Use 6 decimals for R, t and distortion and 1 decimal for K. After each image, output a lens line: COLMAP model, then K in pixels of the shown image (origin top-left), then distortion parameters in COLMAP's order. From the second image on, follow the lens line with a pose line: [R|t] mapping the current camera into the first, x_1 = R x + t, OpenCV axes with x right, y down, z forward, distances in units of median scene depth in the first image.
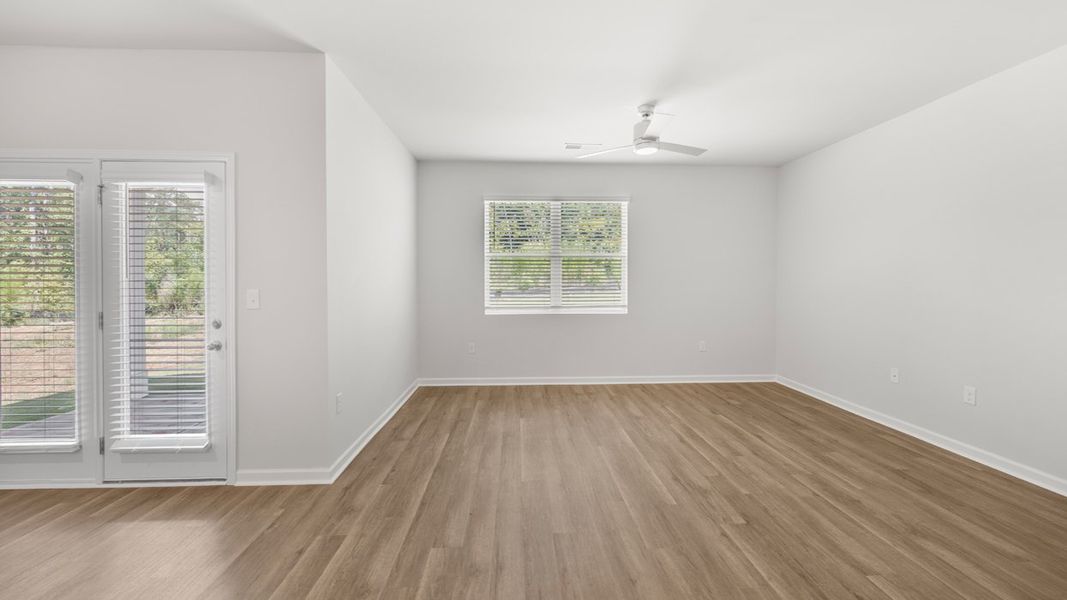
lens RADIAL K [[419.1, 0, 535.2], [0, 419.1, 282.7], [0, 0, 1]] dist [-0.000023, -0.000004]
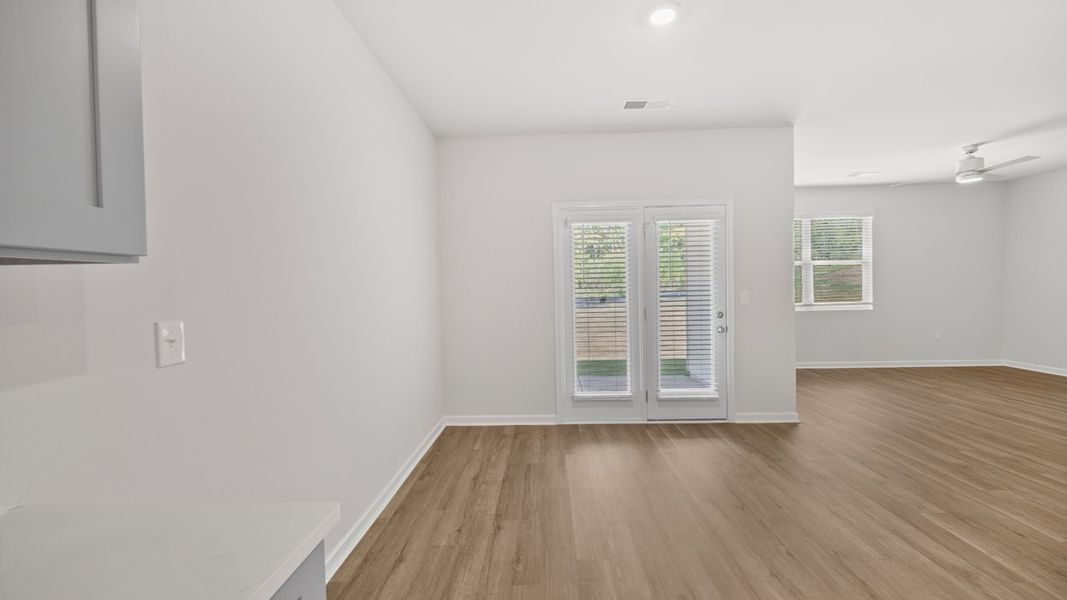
lens RADIAL K [[410.3, 0, 533.5], [0, 410.3, 300.0], [0, 0, 1]] dist [0.001588, 0.000283]
pose [[0.997121, -0.018165, -0.073623, -1.322068], [0.019875, 0.999548, 0.022549, 0.000452], [0.073180, -0.023947, 0.997031, -0.498121]]
